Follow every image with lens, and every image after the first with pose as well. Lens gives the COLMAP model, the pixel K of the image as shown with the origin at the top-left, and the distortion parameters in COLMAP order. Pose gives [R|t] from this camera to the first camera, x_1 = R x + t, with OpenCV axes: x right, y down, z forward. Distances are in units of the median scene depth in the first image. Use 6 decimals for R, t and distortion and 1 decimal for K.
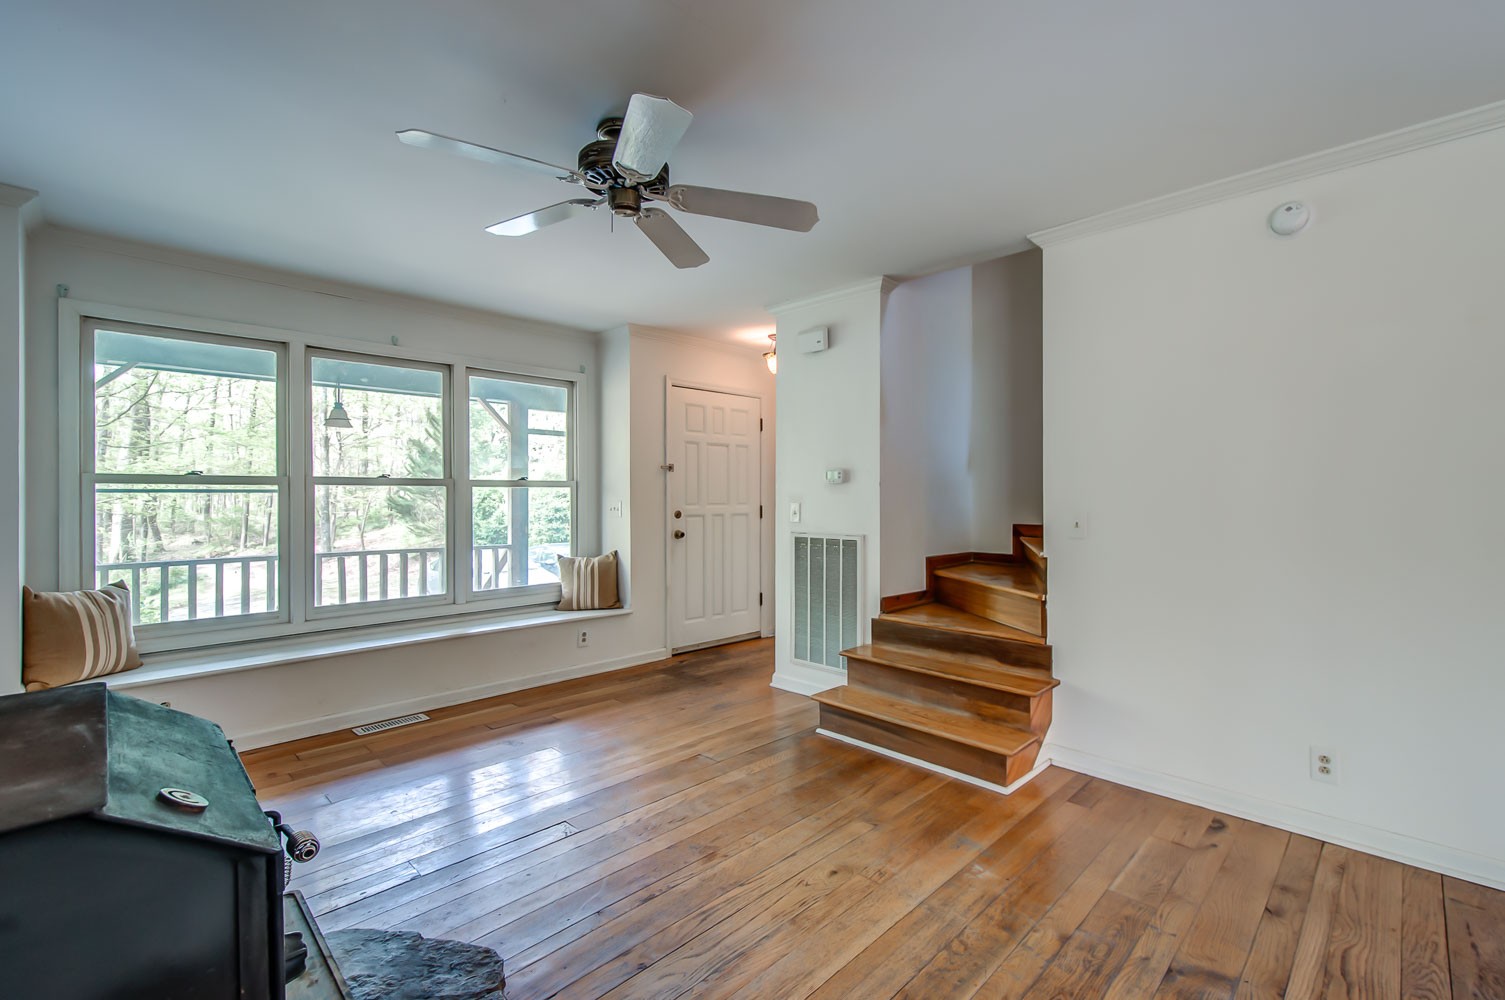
lens RADIAL K [[664.5, 0, 803.6], [0, 664.5, 496.5], [0, 0, 1]] dist [0.011960, -0.000502]
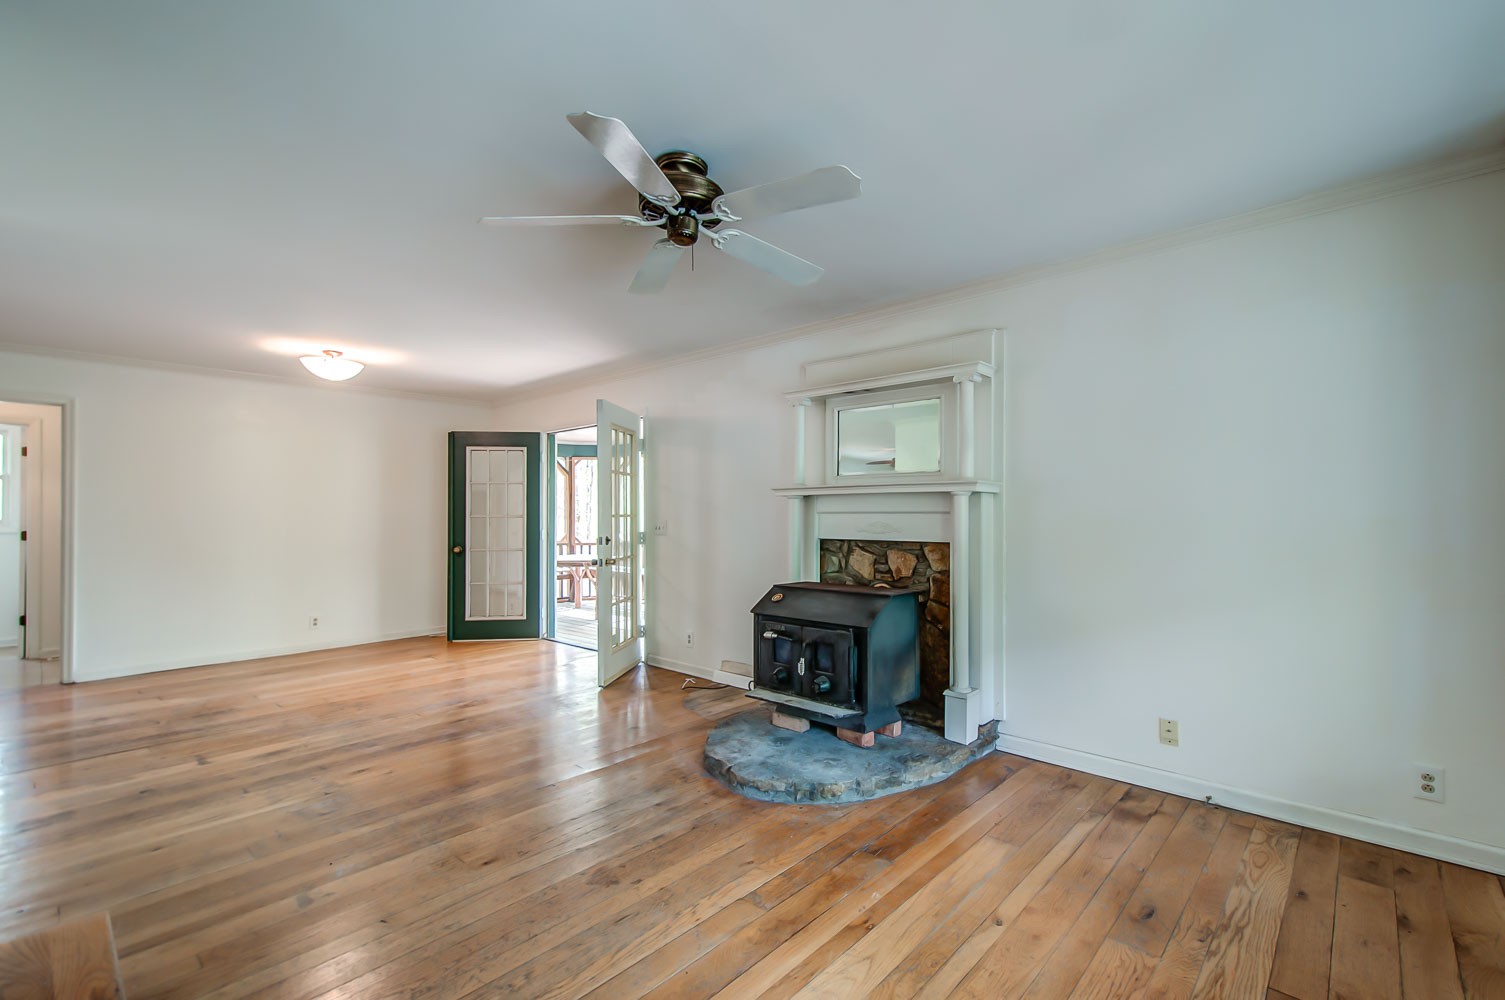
lens RADIAL K [[658.0, 0, 808.2], [0, 658.0, 508.1], [0, 0, 1]] dist [0.020891, -0.005909]
pose [[-0.999316, 0.004902, -0.036641, -0.255648], [0.005238, 0.999945, -0.009078, -0.001405], [0.036595, -0.009264, -0.999287, 1.222530]]
